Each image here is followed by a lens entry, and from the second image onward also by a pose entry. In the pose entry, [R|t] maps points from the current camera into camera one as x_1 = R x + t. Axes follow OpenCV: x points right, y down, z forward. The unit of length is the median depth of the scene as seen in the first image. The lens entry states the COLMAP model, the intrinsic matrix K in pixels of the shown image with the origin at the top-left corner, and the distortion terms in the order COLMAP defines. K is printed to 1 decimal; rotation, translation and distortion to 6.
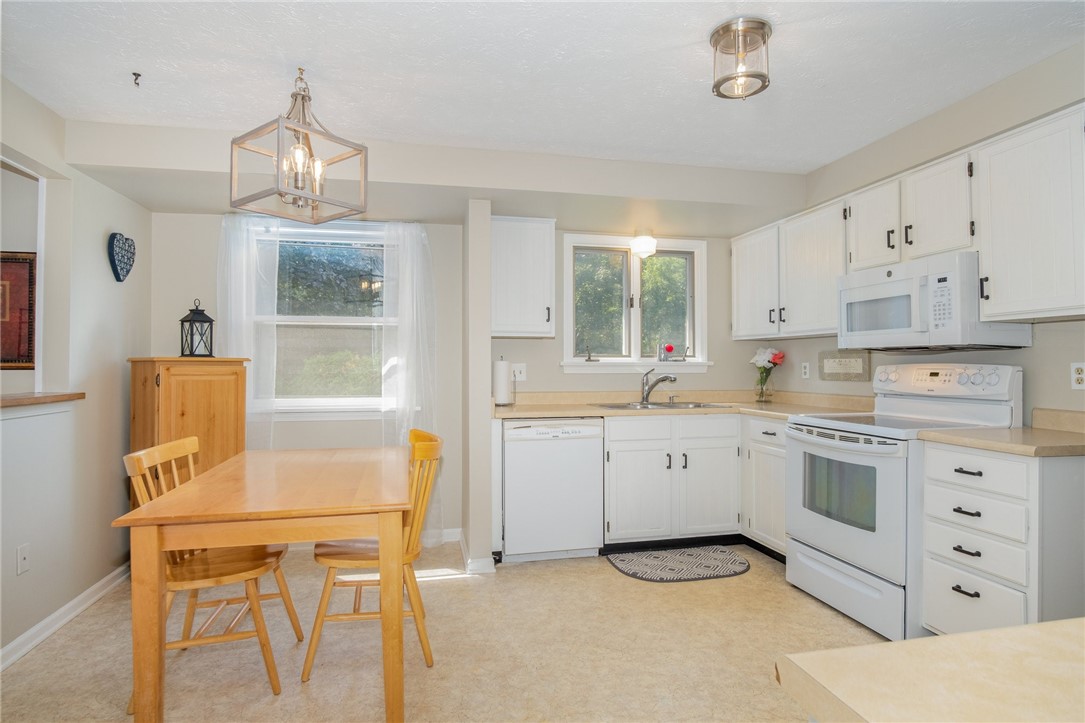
lens RADIAL K [[584.2, 0, 541.6], [0, 584.2, 362.0], [0, 0, 1]] dist [-0.021470, 0.000102]
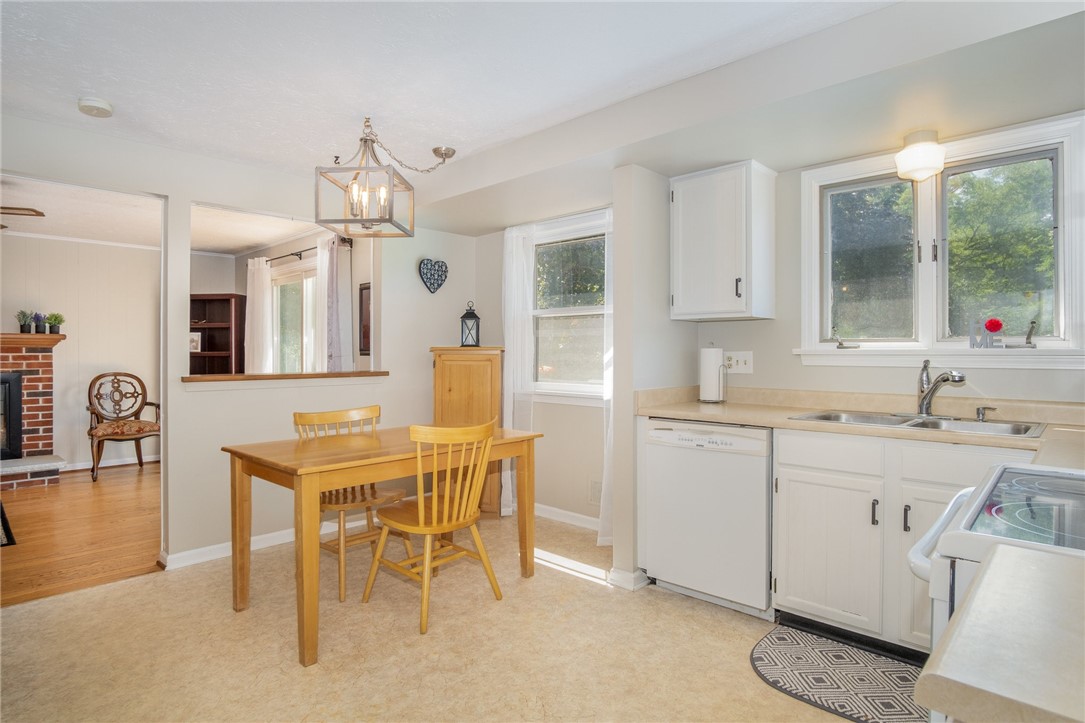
lens RADIAL K [[584.2, 0, 541.2], [0, 584.2, 356.9], [0, 0, 1]] dist [-0.021470, 0.000102]
pose [[0.557393, 0.008487, -0.830205, 0.529709], [0.004531, 0.999902, 0.013264, -0.001686], [0.830236, -0.011156, 0.557300, 0.377776]]
